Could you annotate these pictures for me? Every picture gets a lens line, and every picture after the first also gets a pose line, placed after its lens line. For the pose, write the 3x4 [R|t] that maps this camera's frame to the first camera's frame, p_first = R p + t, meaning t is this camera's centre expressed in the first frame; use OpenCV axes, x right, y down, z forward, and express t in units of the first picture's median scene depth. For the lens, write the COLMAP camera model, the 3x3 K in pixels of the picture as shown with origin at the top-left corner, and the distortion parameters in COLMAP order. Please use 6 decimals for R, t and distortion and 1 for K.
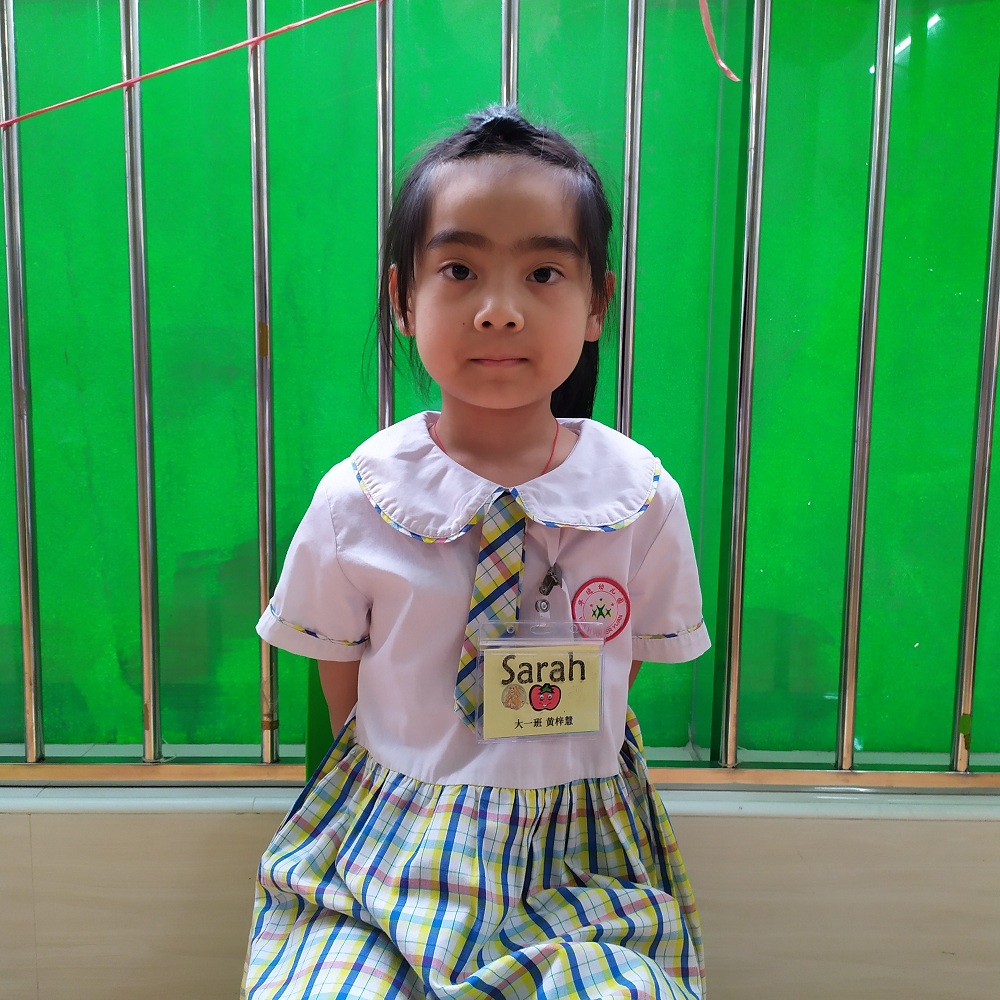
lens RADIAL K [[958.8, 0, 501.7], [0, 958.8, 499.8], [0, 0, 1]] dist [0.014063, 0.000000]
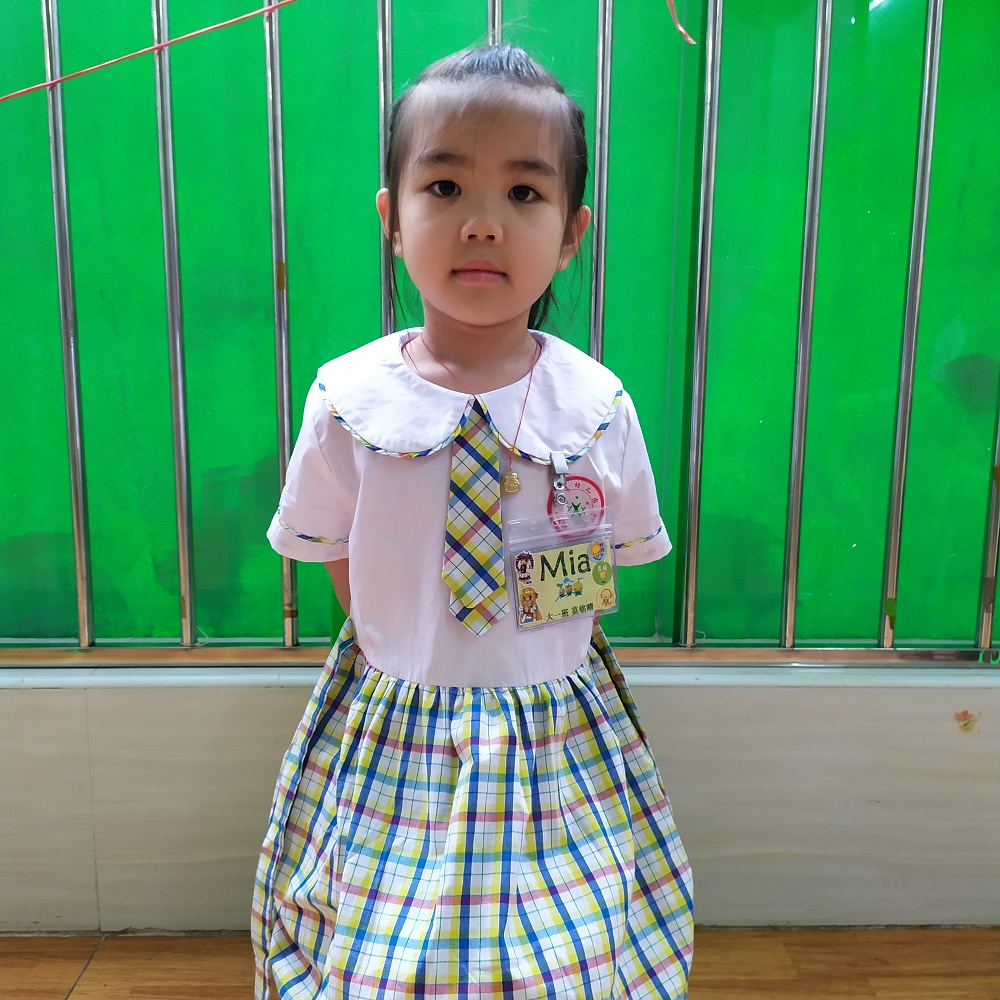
lens RADIAL K [[958.8, 0, 496.2], [0, 958.8, 499.7], [0, 0, 1]] dist [0.014063, 0.000000]
pose [[0.999925, -0.007193, 0.009934, -0.004758], [0.006721, 0.998883, 0.046776, 0.044029], [-0.010259, -0.046706, 0.998856, -0.144578]]
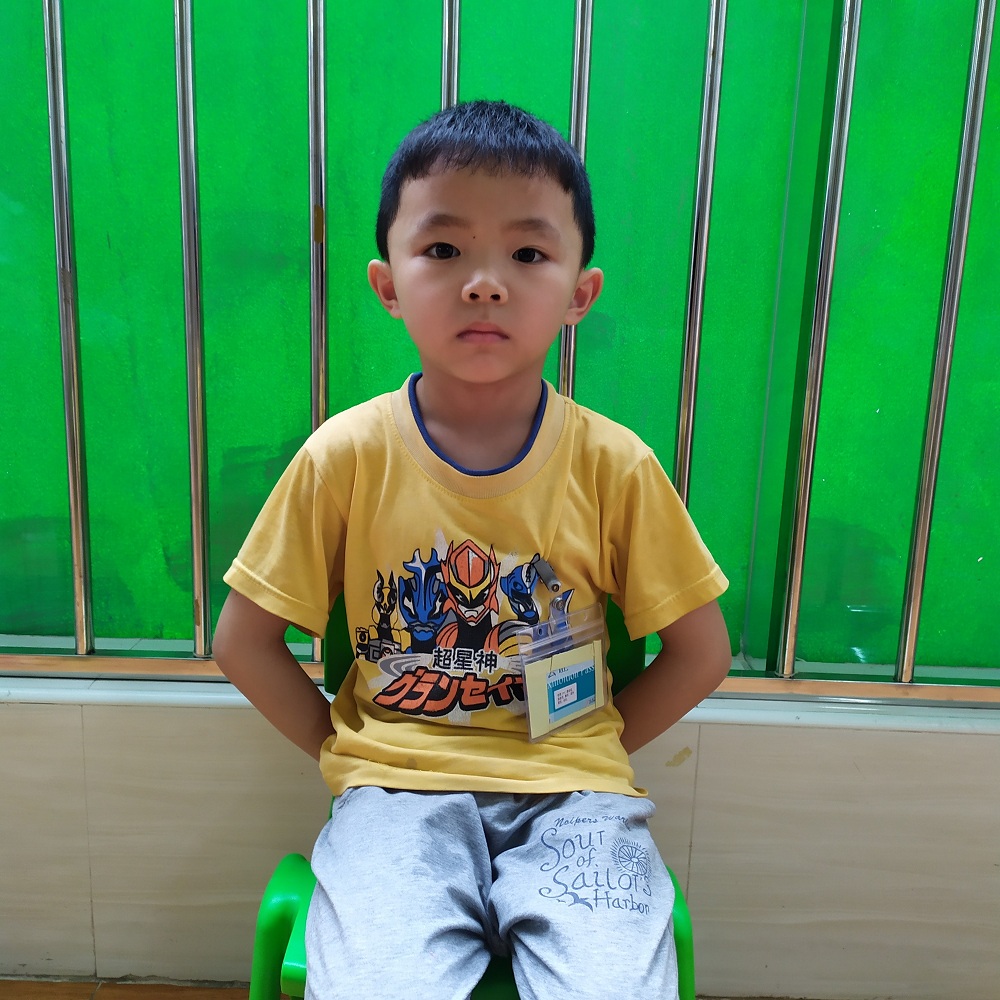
lens RADIAL K [[958.8, 0, 497.4], [0, 958.8, 495.4], [0, 0, 1]] dist [0.014063, 0.000000]
pose [[0.999654, 0.022361, -0.013837, -0.048287], [-0.021108, 0.996169, 0.084862, 0.015390], [0.015682, -0.084540, 0.996297, 0.030597]]
